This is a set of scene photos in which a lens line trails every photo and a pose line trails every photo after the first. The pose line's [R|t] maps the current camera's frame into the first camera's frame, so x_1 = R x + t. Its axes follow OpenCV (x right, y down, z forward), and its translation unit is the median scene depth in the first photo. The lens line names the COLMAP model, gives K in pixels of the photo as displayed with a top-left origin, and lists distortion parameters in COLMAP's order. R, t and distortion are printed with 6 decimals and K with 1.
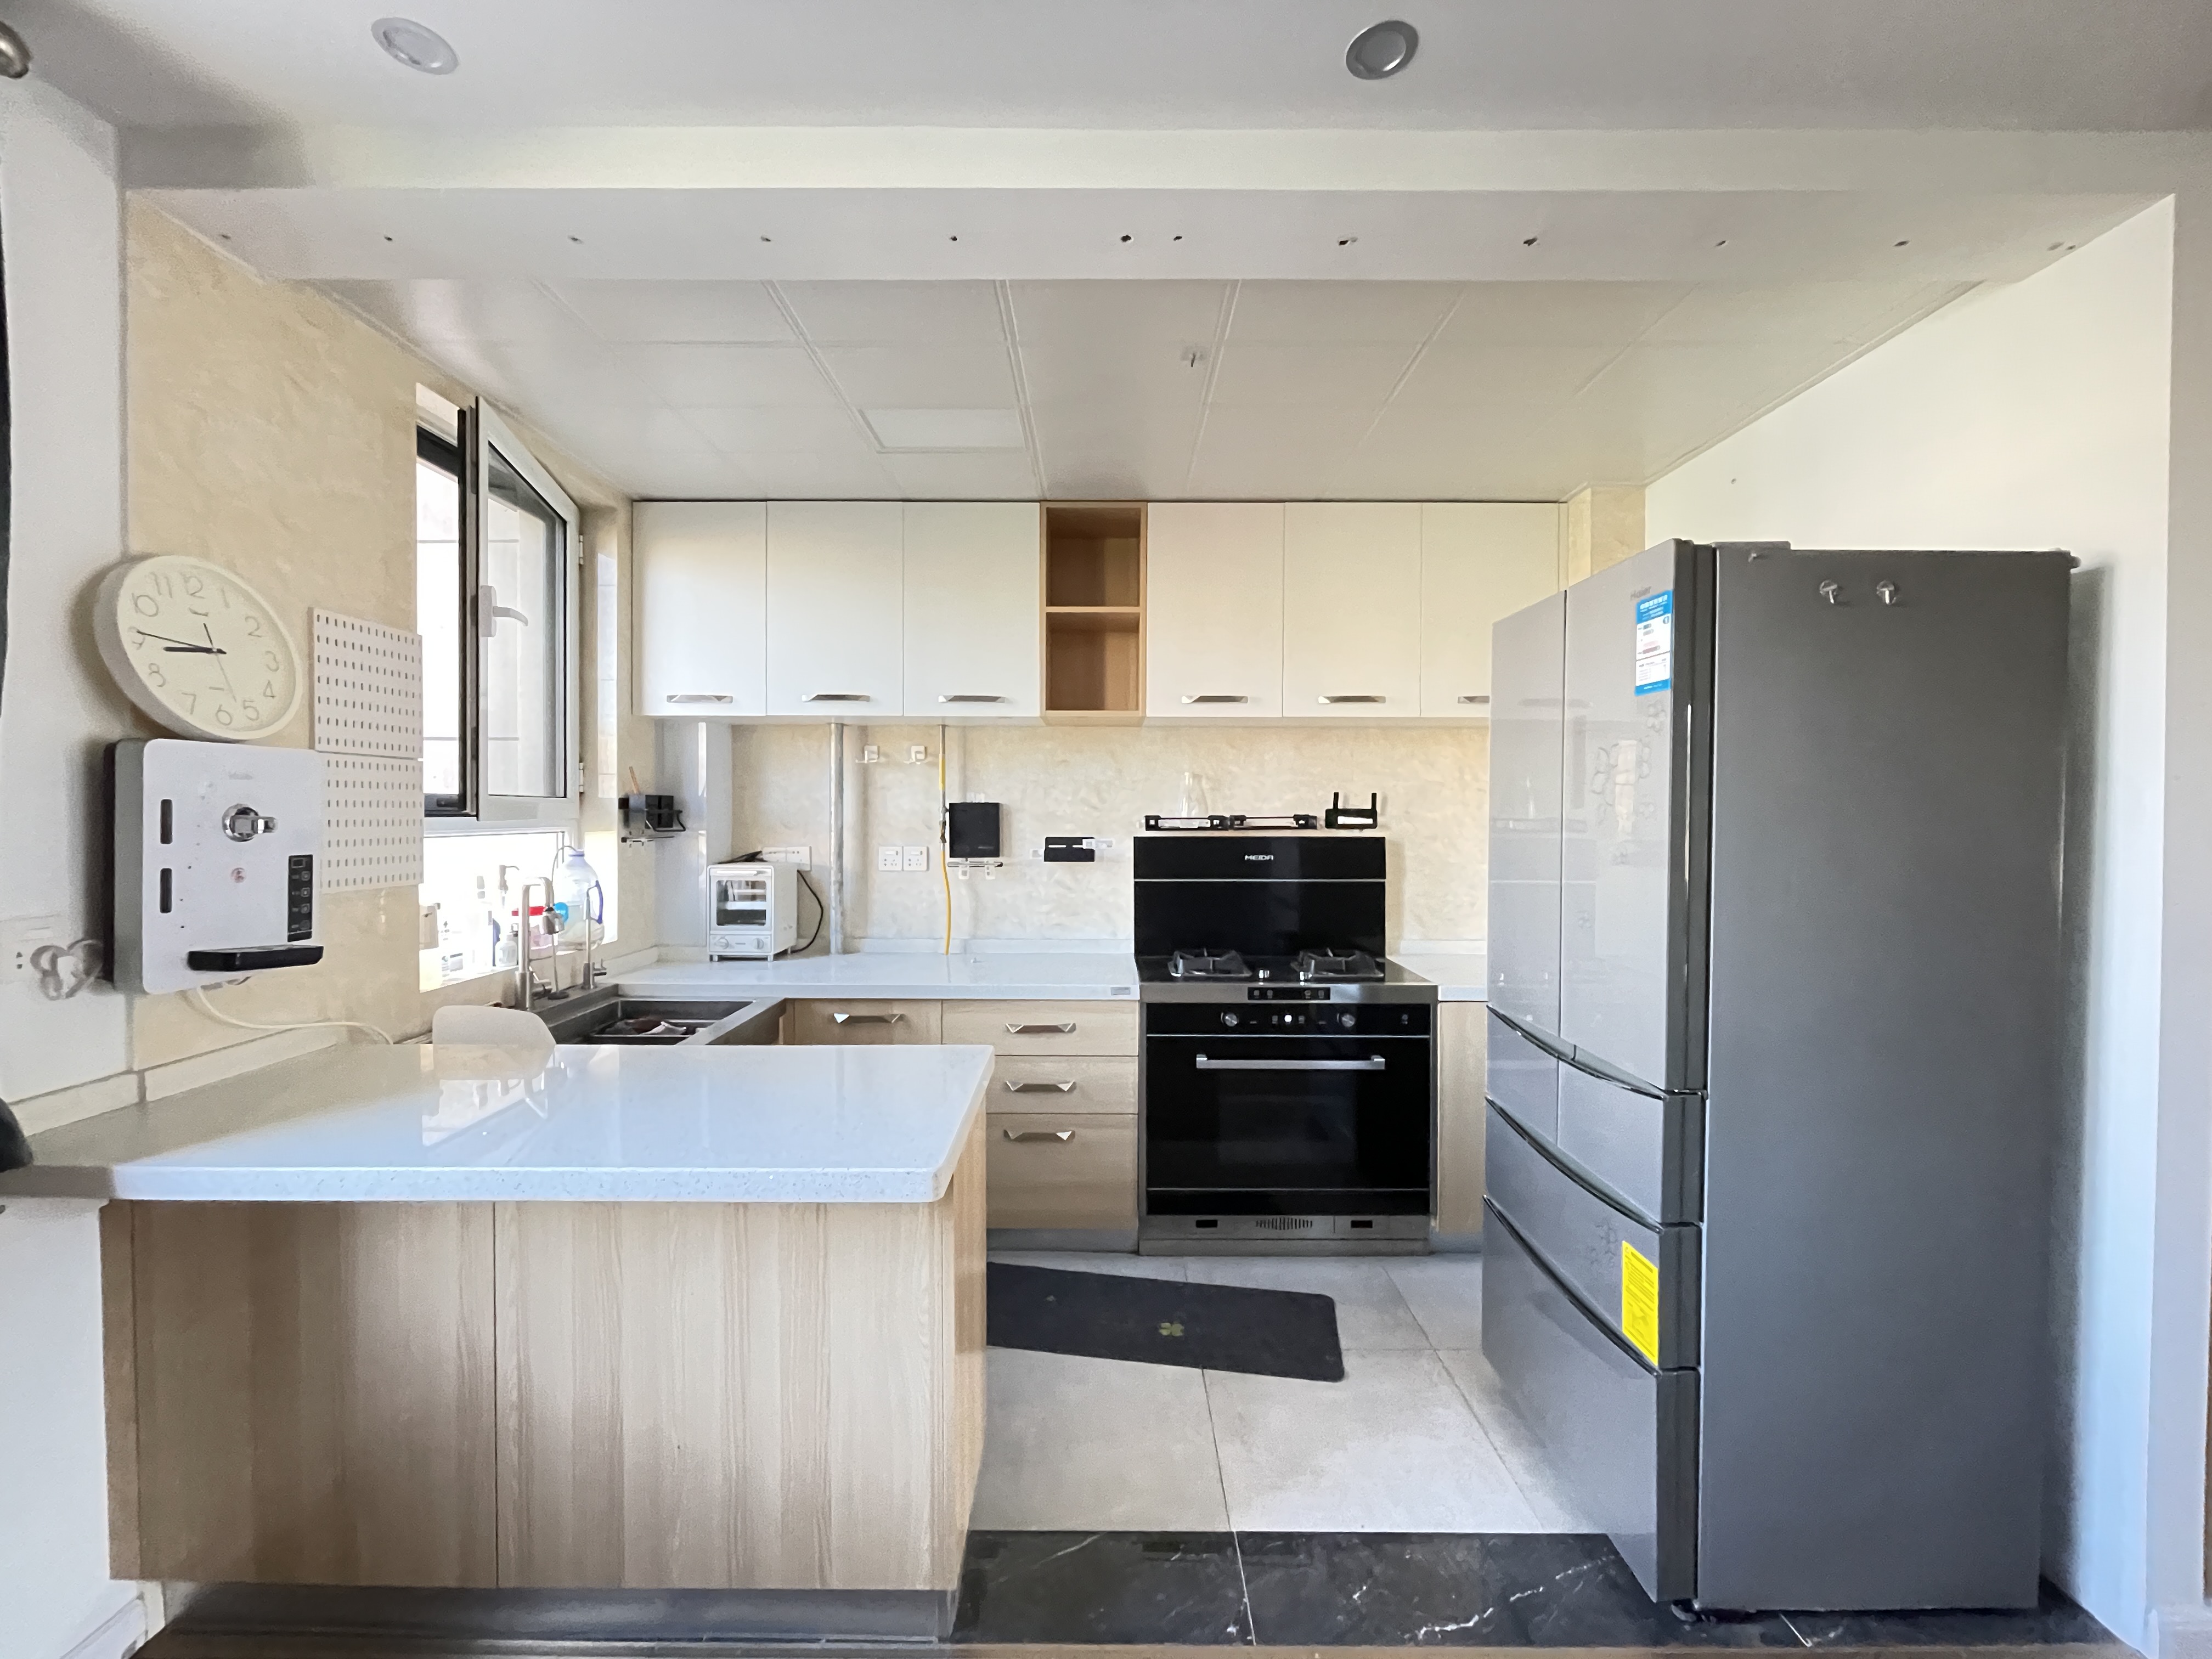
lens RADIAL K [[880.9, 0, 1106.0], [0, 880.9, 829.5], [0, 0, 1]] dist [-0.000652, 0.000021]
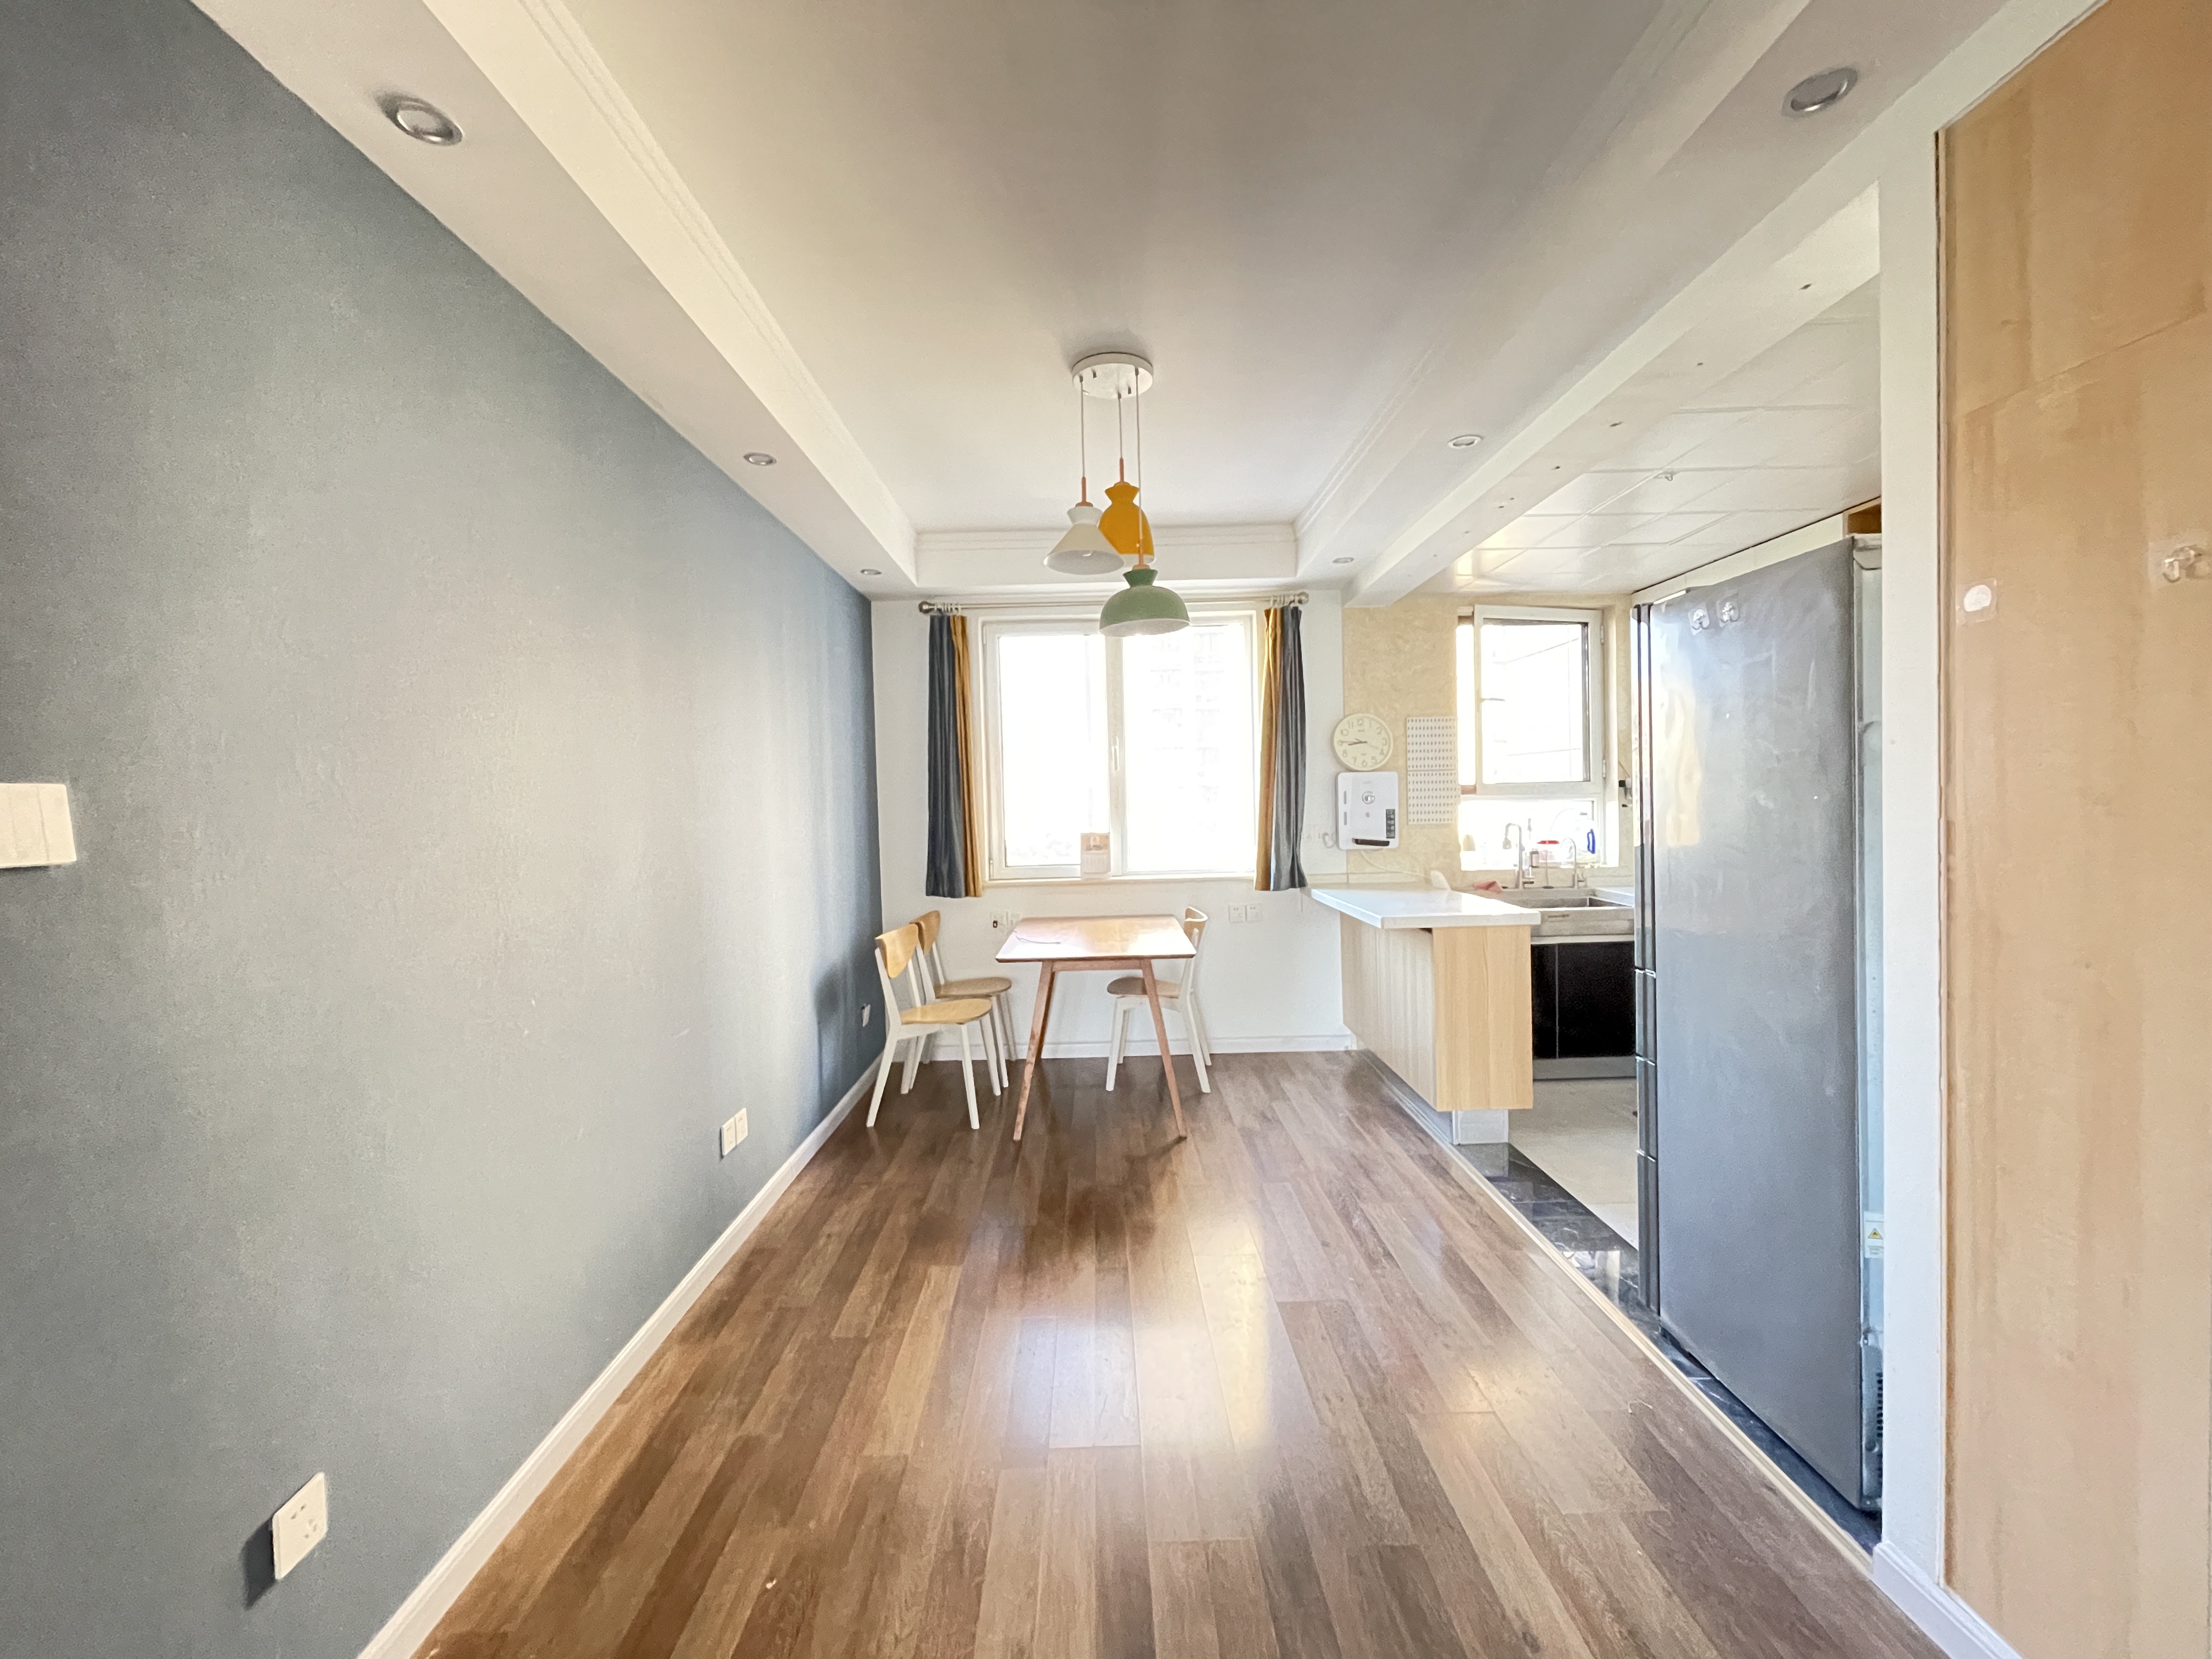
lens RADIAL K [[880.9, 0, 1106.0], [0, 880.9, 829.5], [0, 0, 1]] dist [-0.000652, 0.000021]
pose [[-0.020784, 0.025683, -0.999454, 1.866619], [0.003117, 0.999667, 0.025624, 0.018859], [0.999779, -0.002582, -0.020857, 0.140843]]
